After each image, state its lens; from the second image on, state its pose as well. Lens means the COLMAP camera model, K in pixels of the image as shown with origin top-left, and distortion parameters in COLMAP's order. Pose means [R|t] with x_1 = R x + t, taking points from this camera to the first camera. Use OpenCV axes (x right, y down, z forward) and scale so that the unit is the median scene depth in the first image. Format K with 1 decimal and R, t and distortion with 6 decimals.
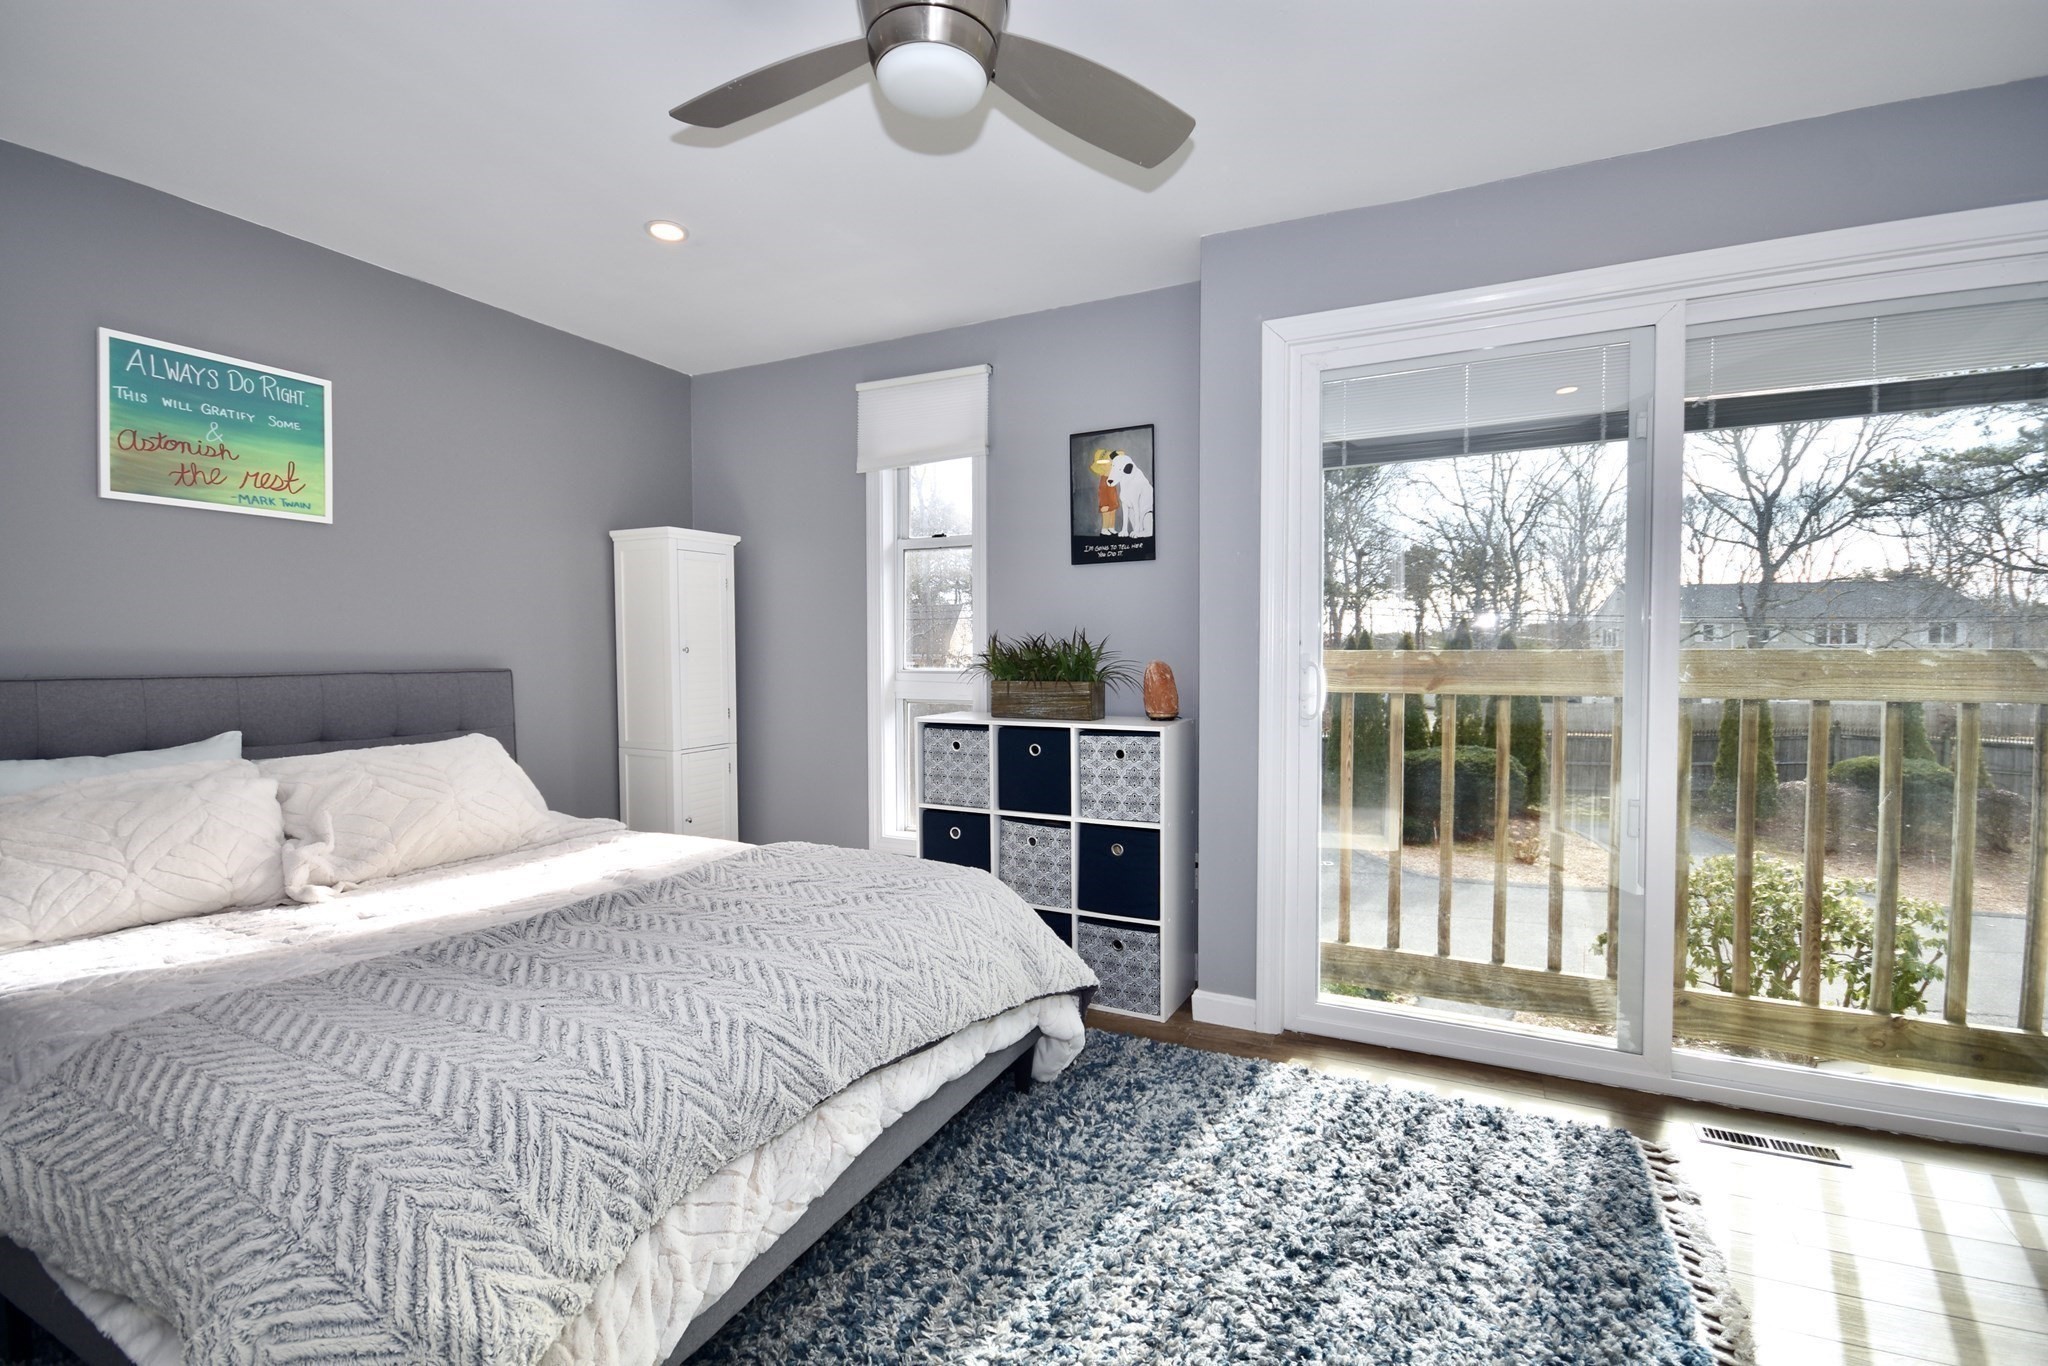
lens RADIAL K [[917.4, 0, 1028.0], [0, 917.4, 684.6], [0, 0, 1]] dist [-0.001640, -0.002902]
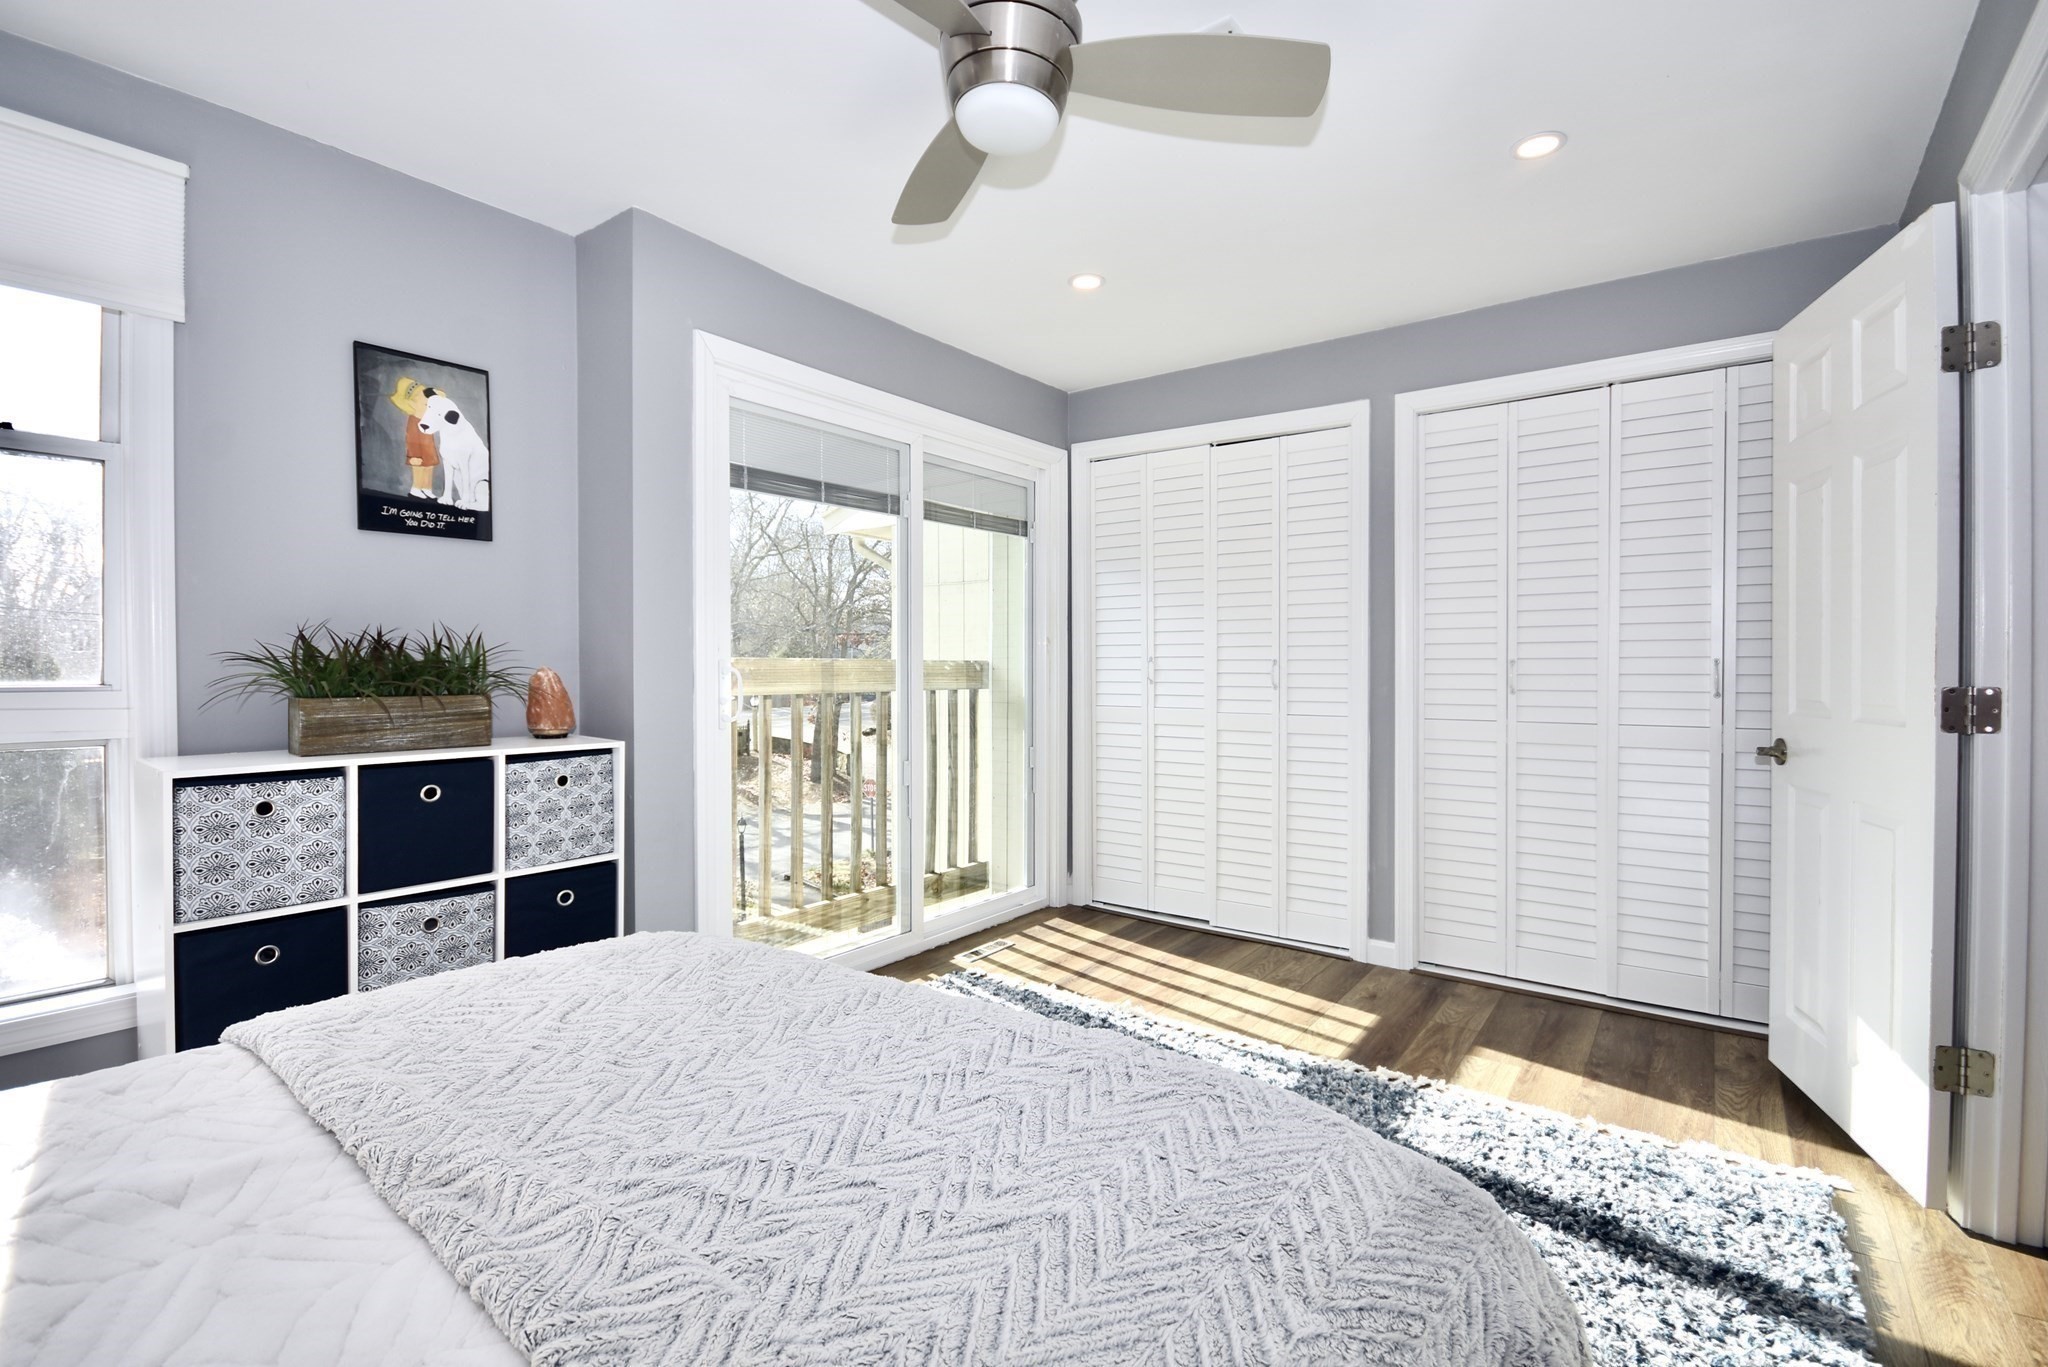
lens RADIAL K [[917.4, 0, 1023.9], [0, 917.4, 675.4], [0, 0, 1]] dist [-0.001640, -0.002902]
pose [[0.182129, -0.010526, 0.983218, -0.599424], [0.028457, 0.999580, 0.005430, -0.010379], [-0.982863, 0.026991, 0.182352, 0.421851]]
